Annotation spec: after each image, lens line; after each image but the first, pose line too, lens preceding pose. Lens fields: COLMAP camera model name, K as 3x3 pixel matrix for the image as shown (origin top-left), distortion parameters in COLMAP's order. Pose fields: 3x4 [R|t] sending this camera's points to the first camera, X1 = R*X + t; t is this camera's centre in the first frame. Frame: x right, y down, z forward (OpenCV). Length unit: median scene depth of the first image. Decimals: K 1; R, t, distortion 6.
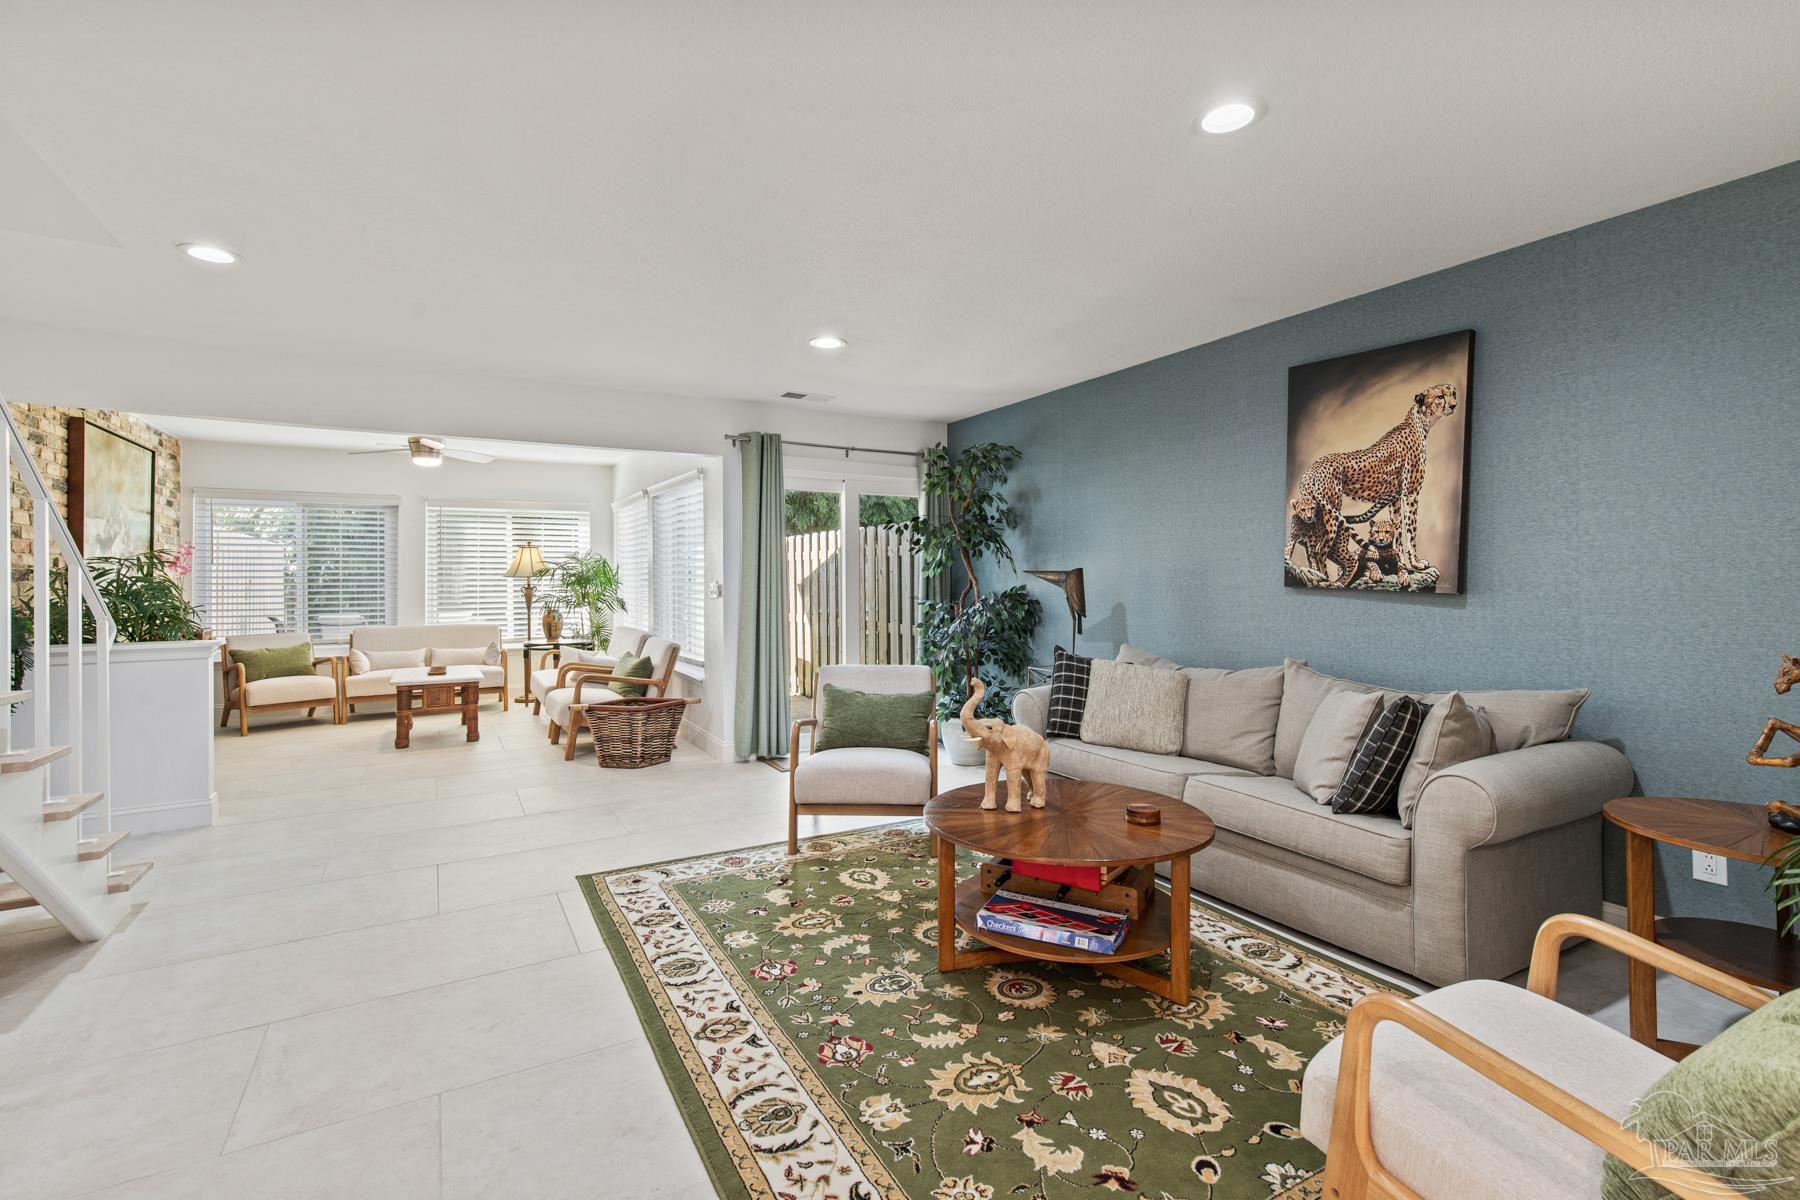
lens RADIAL K [[825.1, 0, 900.0], [0, 825.1, 600.0], [0, 0, 1]] dist [0.004161, 0.000202]
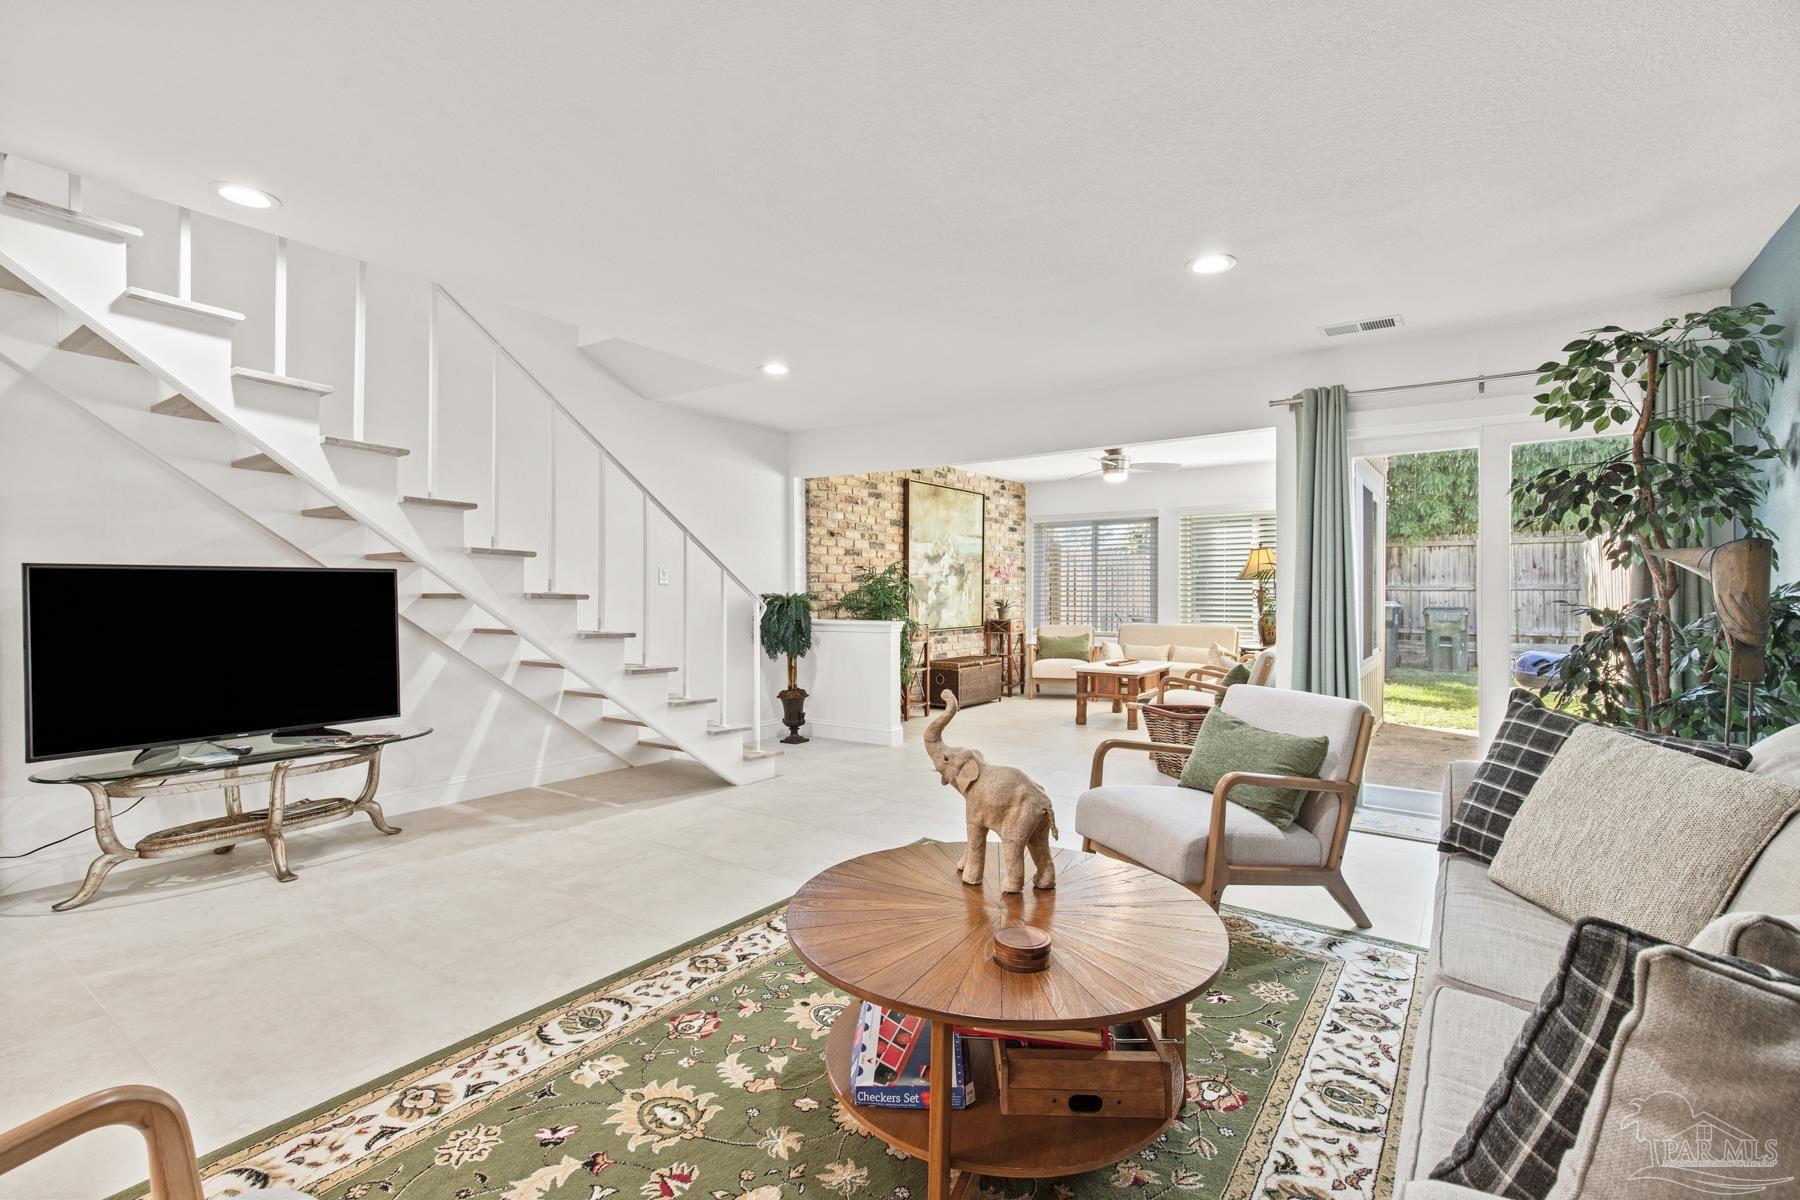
lens RADIAL K [[802.9, 0, 898.7], [0, 802.9, 630.2], [0, 0, 1]] dist [-0.002052, -0.000259]
pose [[0.418557, 0.045285, -0.907061, 0.829356], [-0.022867, 0.998965, 0.039321, 0.013744], [0.907903, 0.004284, 0.419159, 0.737484]]
